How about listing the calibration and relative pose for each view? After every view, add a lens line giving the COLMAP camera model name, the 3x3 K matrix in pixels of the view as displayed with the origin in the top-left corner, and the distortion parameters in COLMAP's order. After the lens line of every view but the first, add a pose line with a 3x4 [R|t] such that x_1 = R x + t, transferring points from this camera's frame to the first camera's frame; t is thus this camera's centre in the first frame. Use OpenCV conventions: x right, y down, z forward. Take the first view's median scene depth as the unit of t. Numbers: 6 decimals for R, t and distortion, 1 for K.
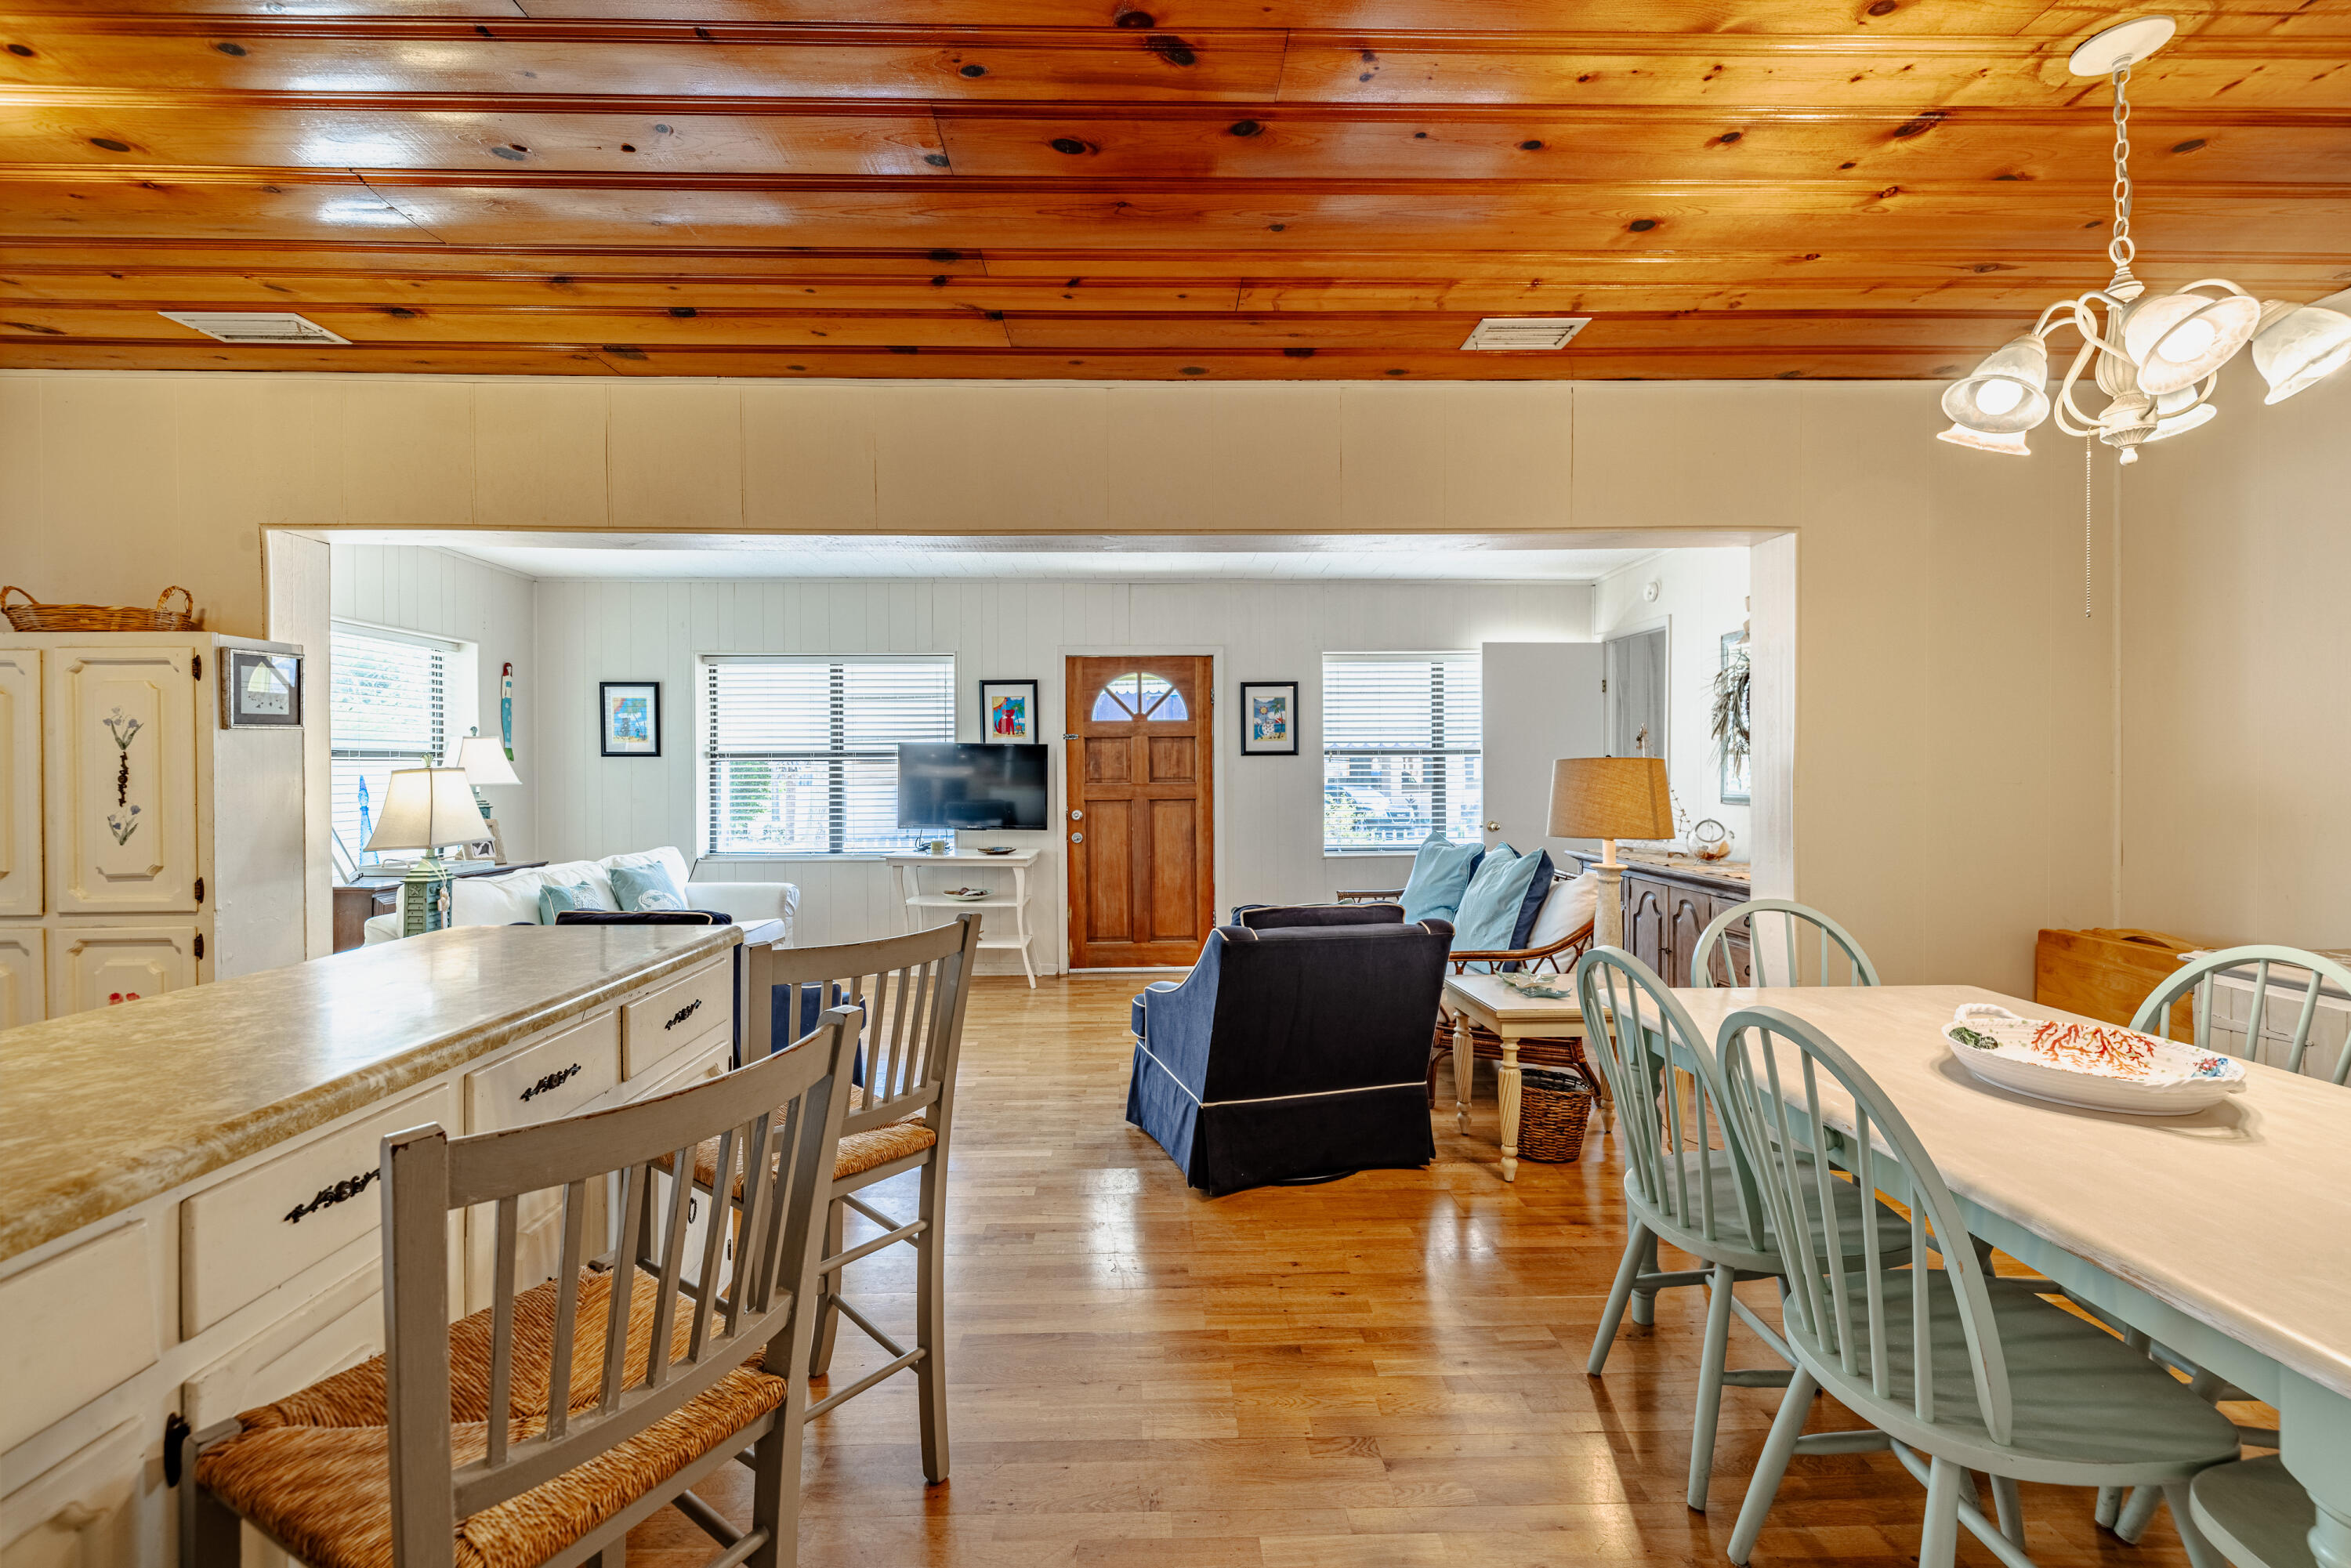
lens RADIAL K [[1019.8, 0, 1171.1], [0, 1019.8, 769.3], [0, 0, 1]] dist [0.001034, -0.000910]
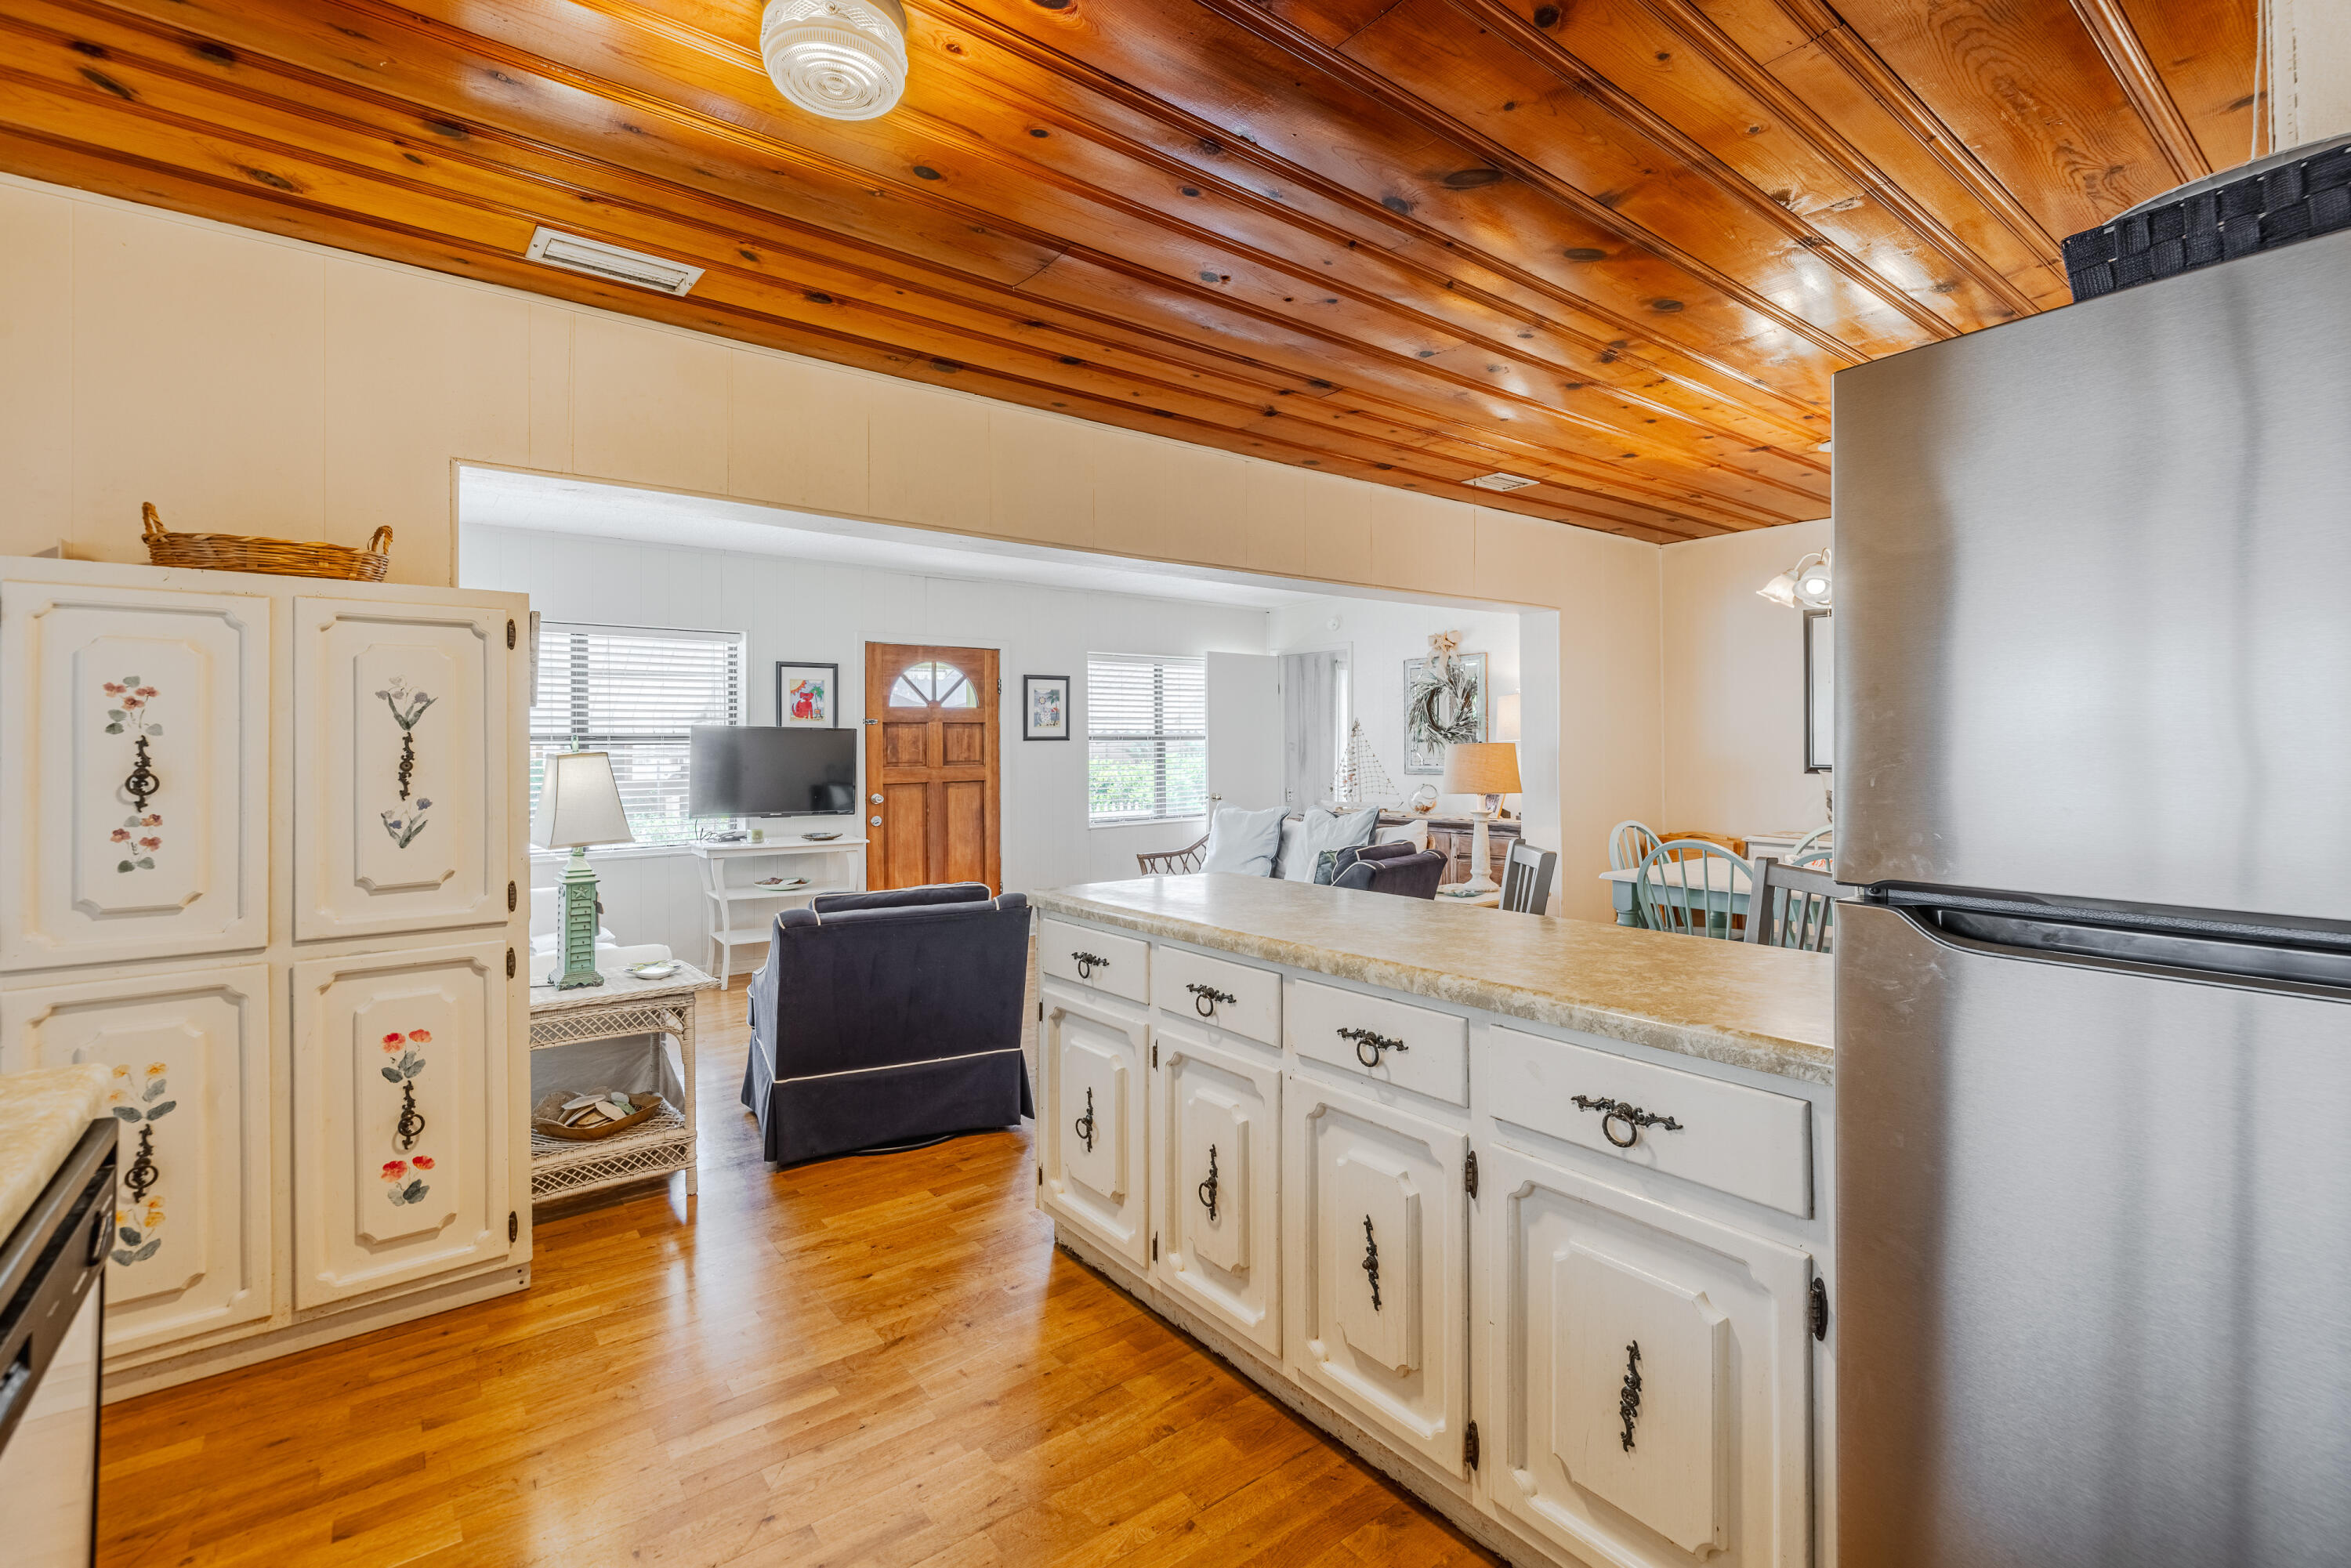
lens RADIAL K [[1035.9, 0, 1171.1], [0, 1035.9, 737.1], [0, 0, 1]] dist [-0.001085, -0.000296]
pose [[0.808994, 0.004658, 0.587798, -0.464289], [0.005592, 0.999862, -0.015618, 0.001301], [-0.587790, 0.015922, 0.808857, -0.009440]]
